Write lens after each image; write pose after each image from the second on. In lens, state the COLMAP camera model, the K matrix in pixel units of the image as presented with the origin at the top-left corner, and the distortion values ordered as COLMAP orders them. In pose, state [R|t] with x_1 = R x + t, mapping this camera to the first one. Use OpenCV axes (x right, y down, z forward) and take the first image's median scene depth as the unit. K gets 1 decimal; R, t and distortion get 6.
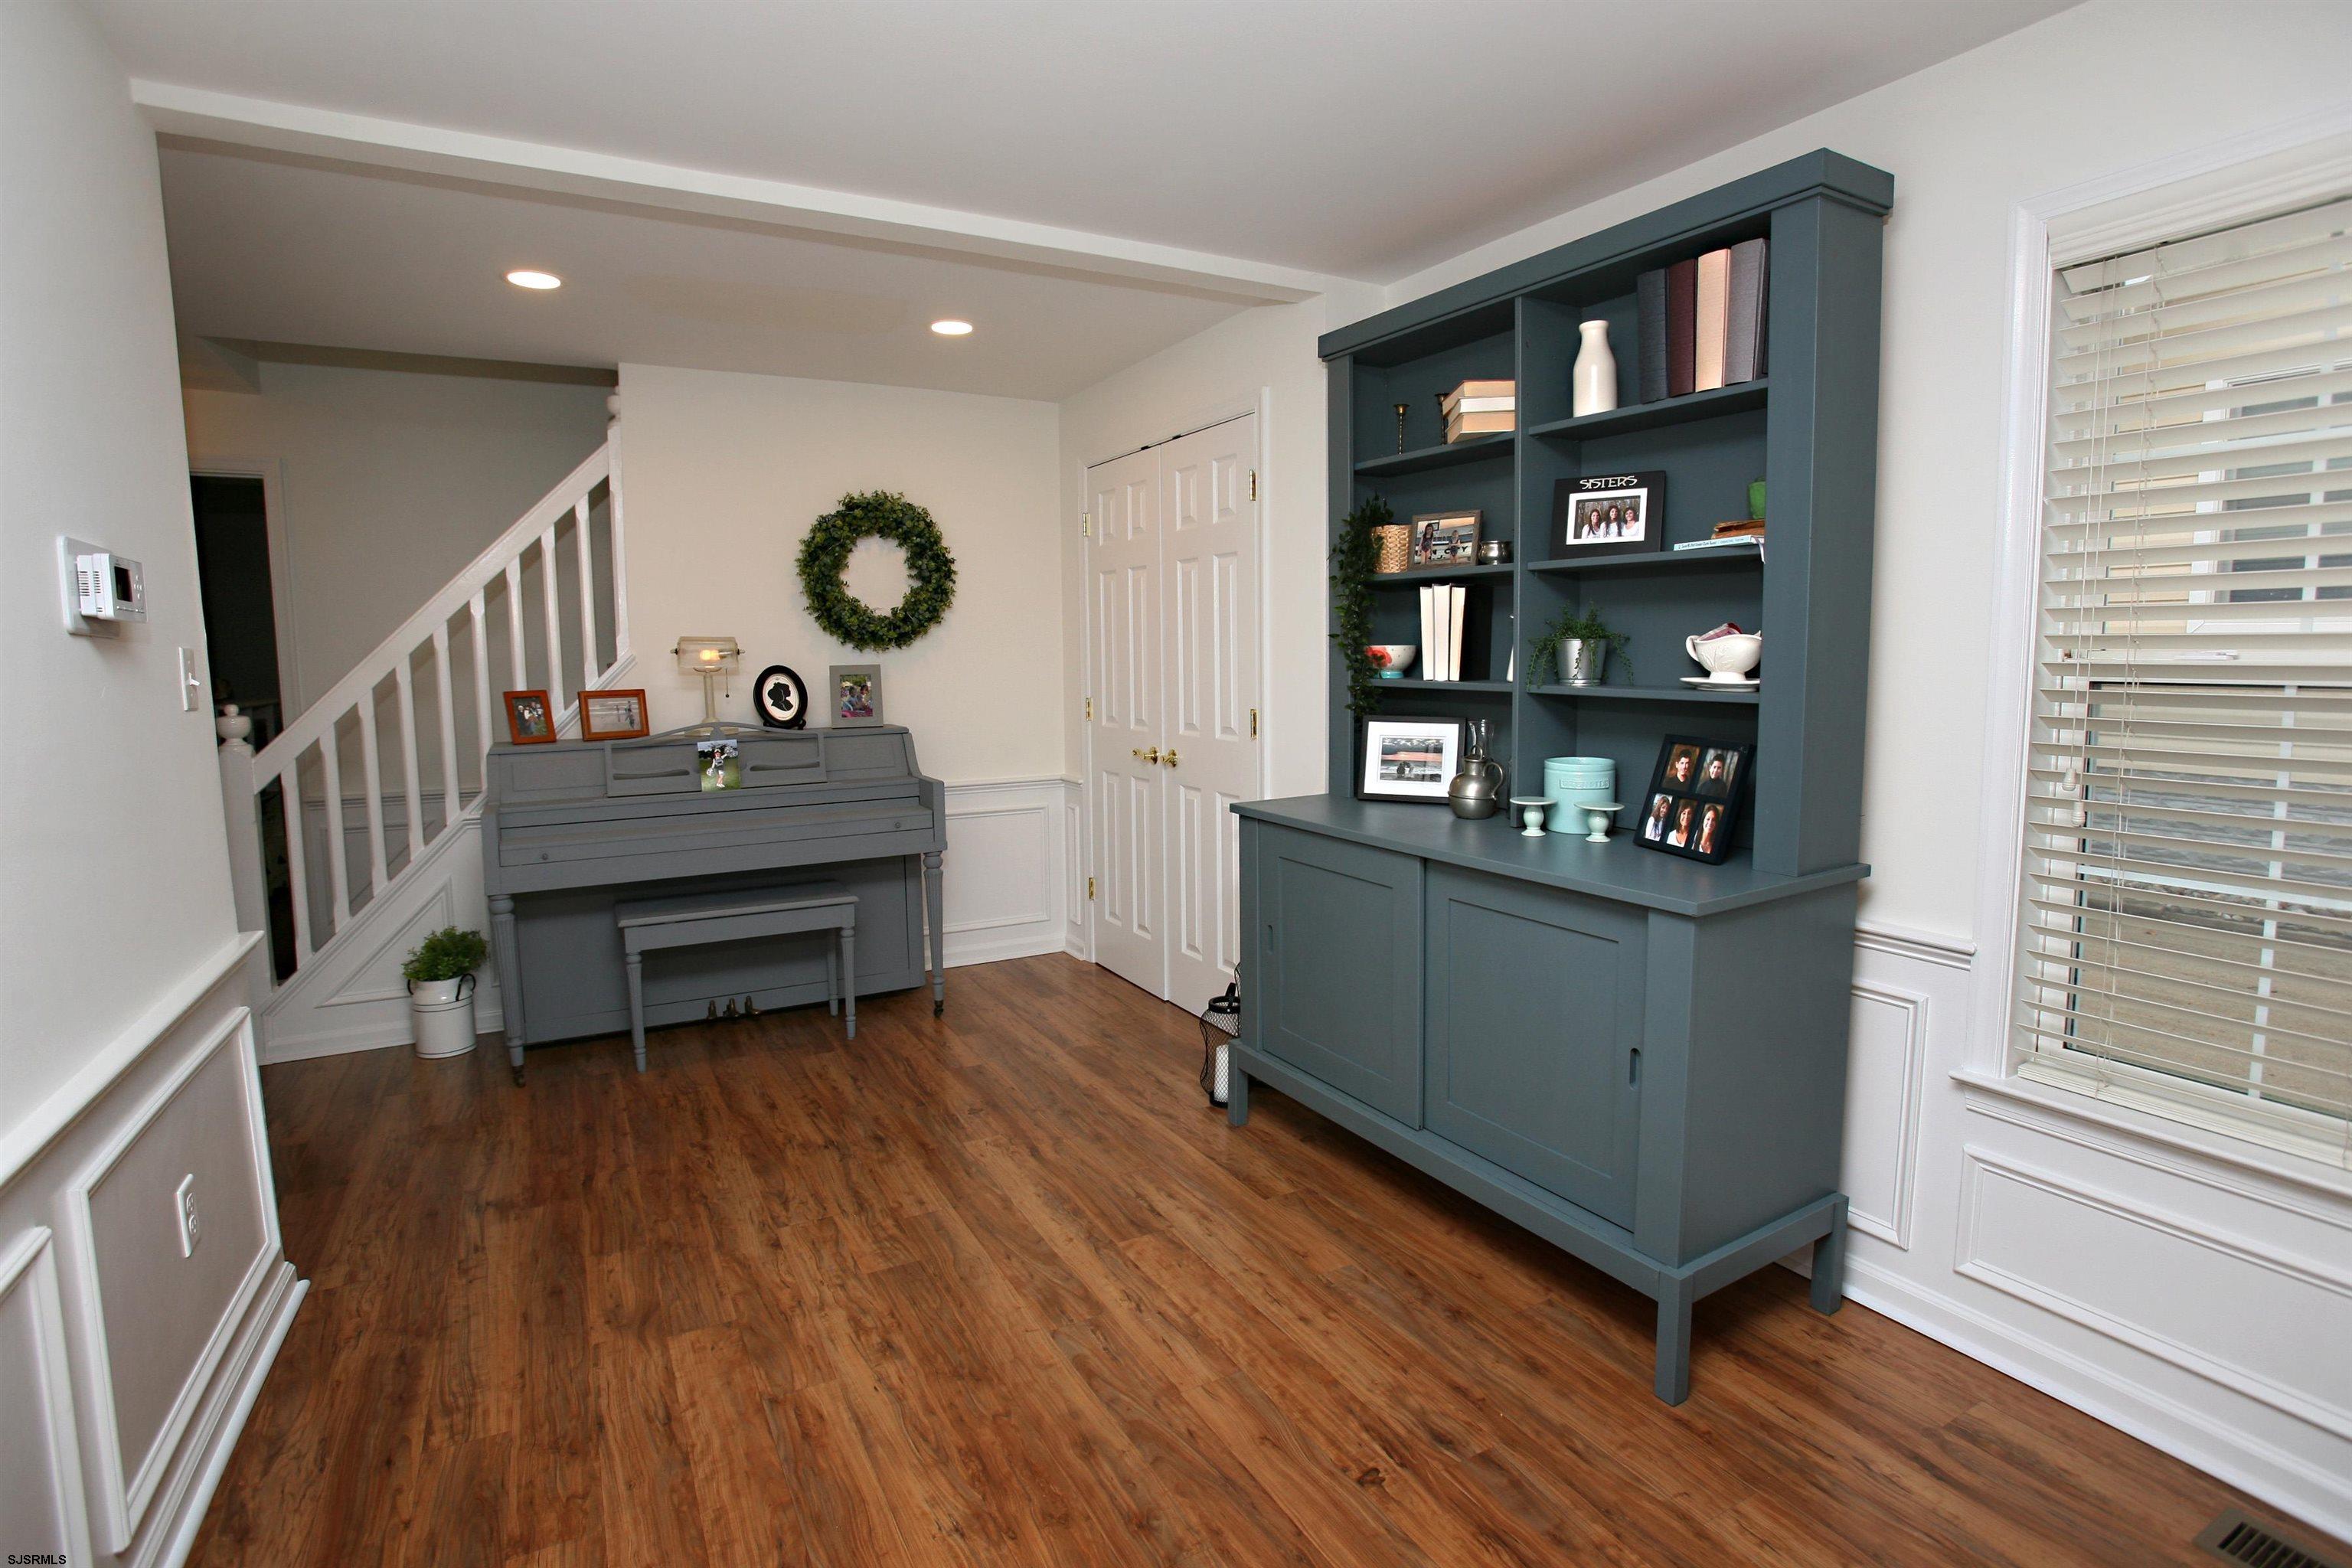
lens RADIAL K [[1113.9, 0, 1214.5], [0, 1113.9, 775.7], [0, 0, 1]] dist [-0.099711, 0.024696]
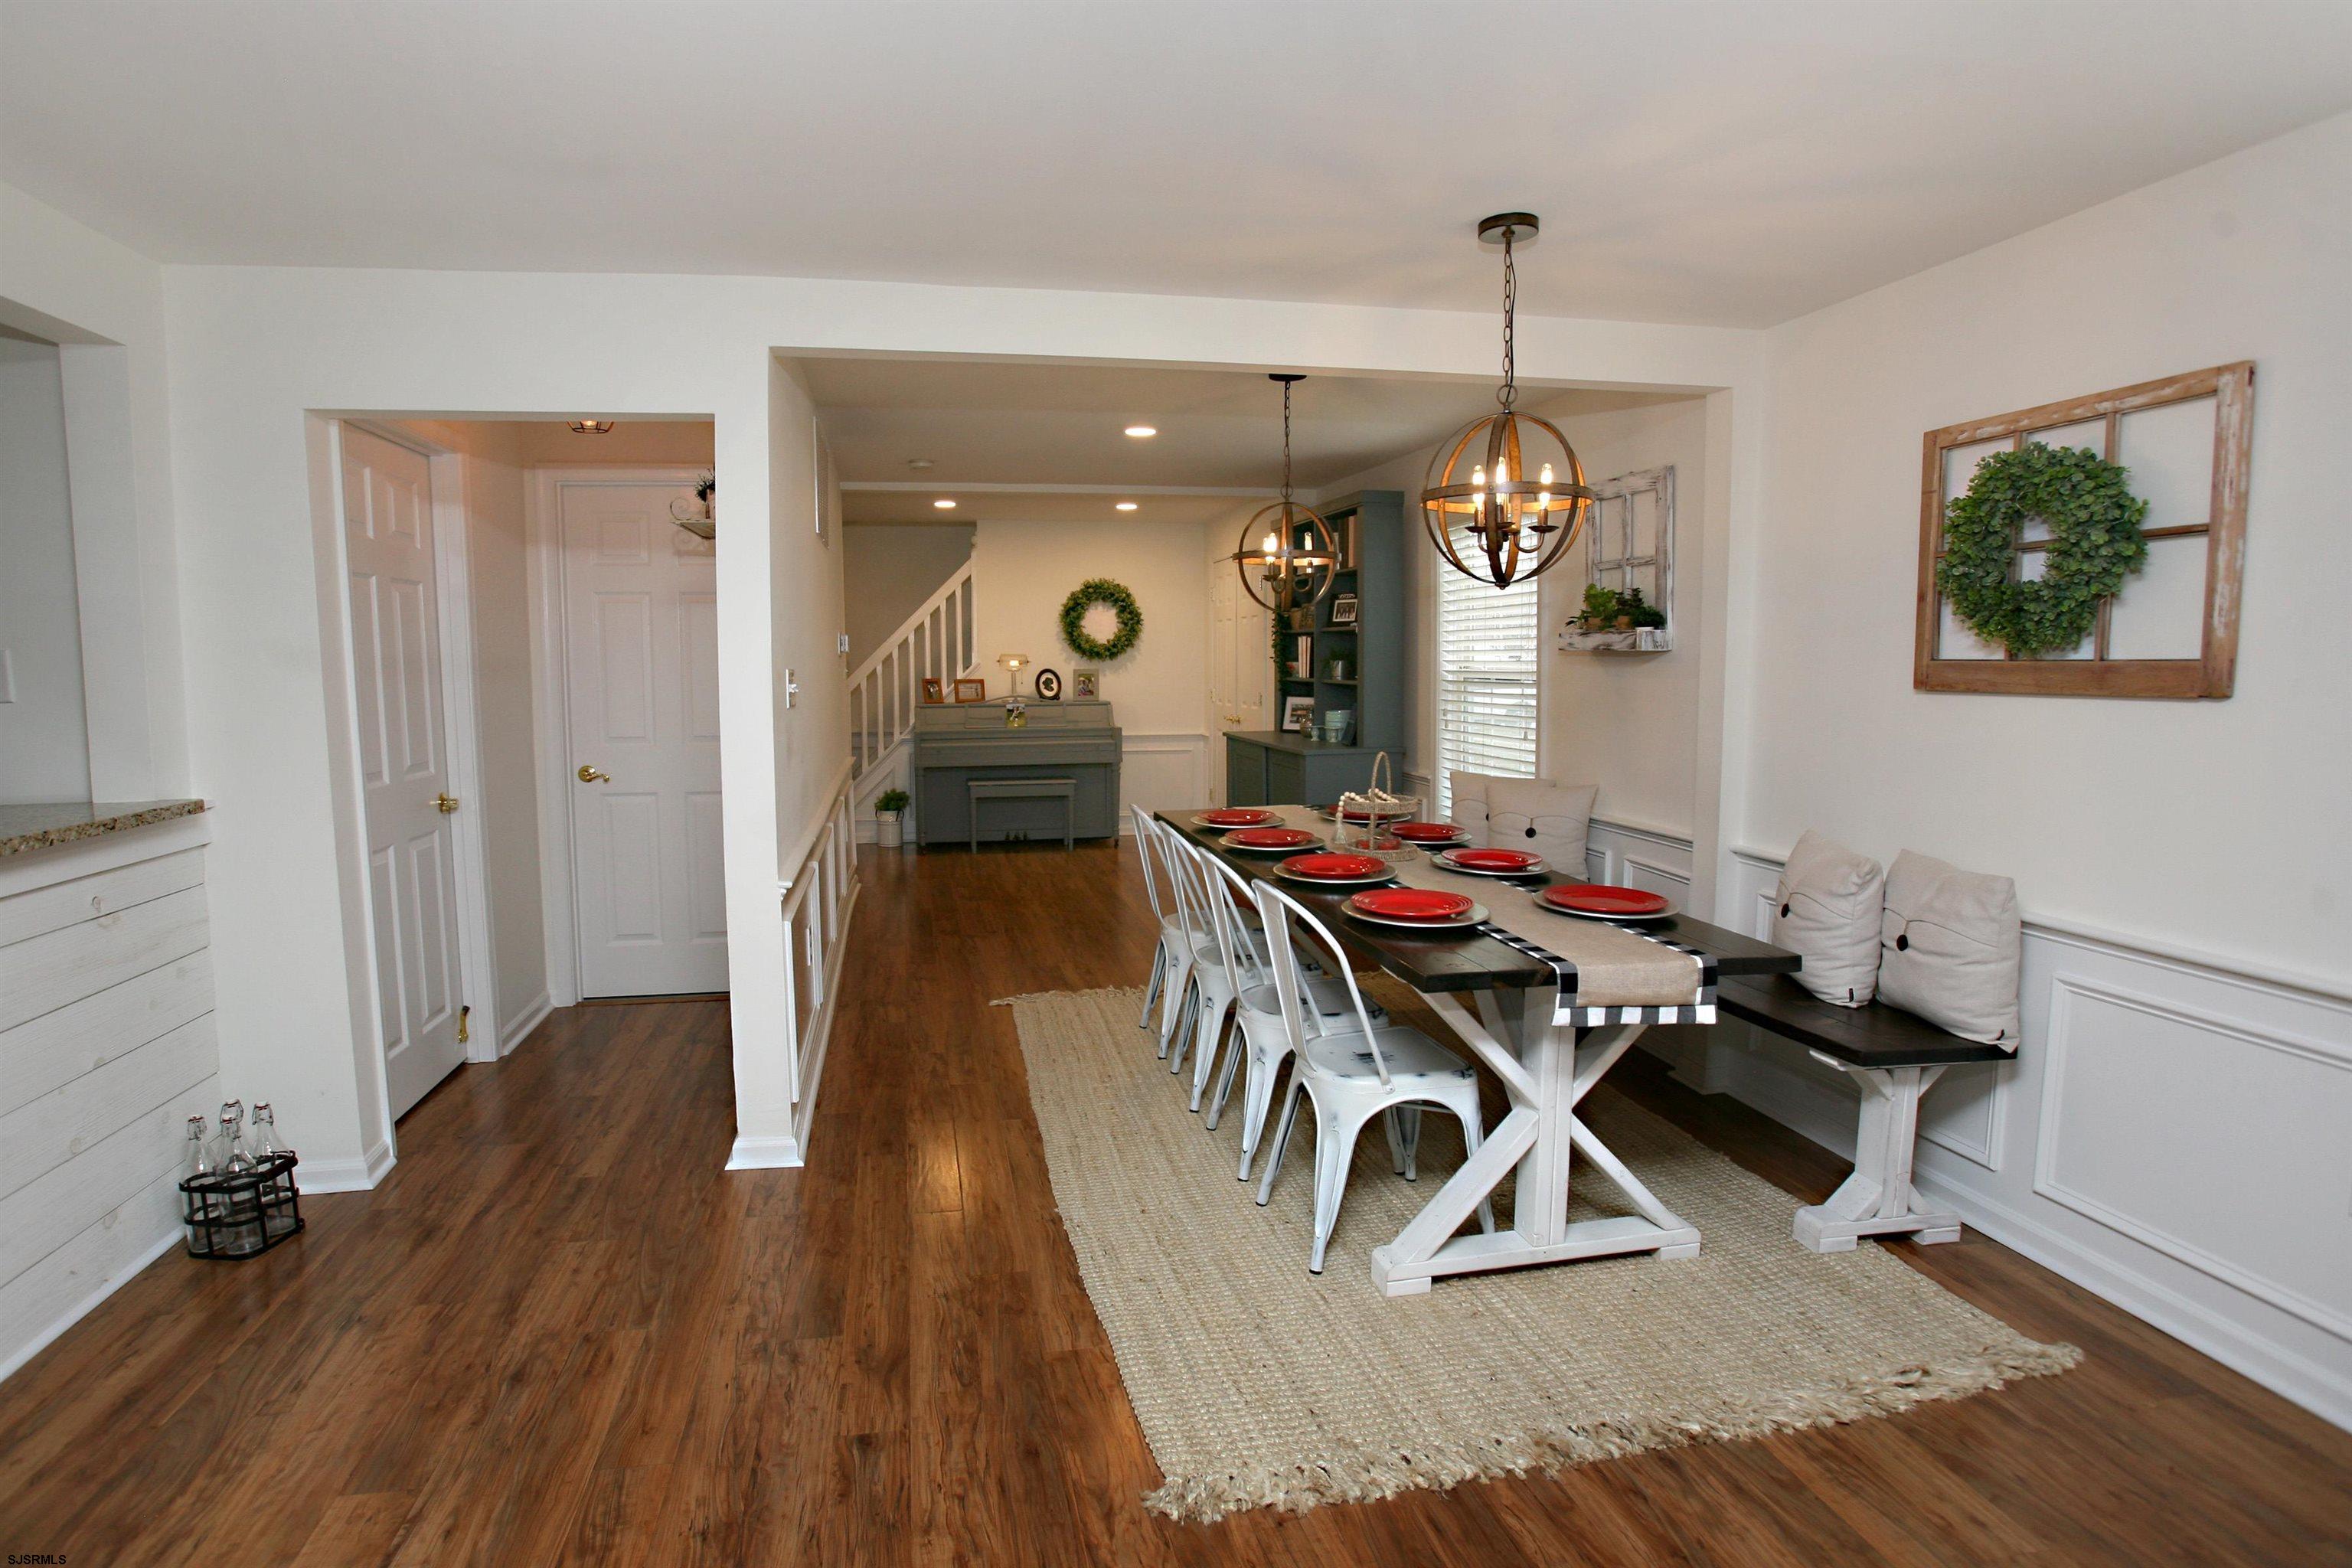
lens RADIAL K [[1113.9, 0, 1214.5], [0, 1113.9, 775.7], [0, 0, 1]] dist [-0.099711, 0.024696]
pose [[0.963322, 0.036241, -0.265890, 0.460196], [-0.038826, 0.999236, -0.004471, 0.095567], [0.265525, 0.014630, 0.963993, -0.906848]]
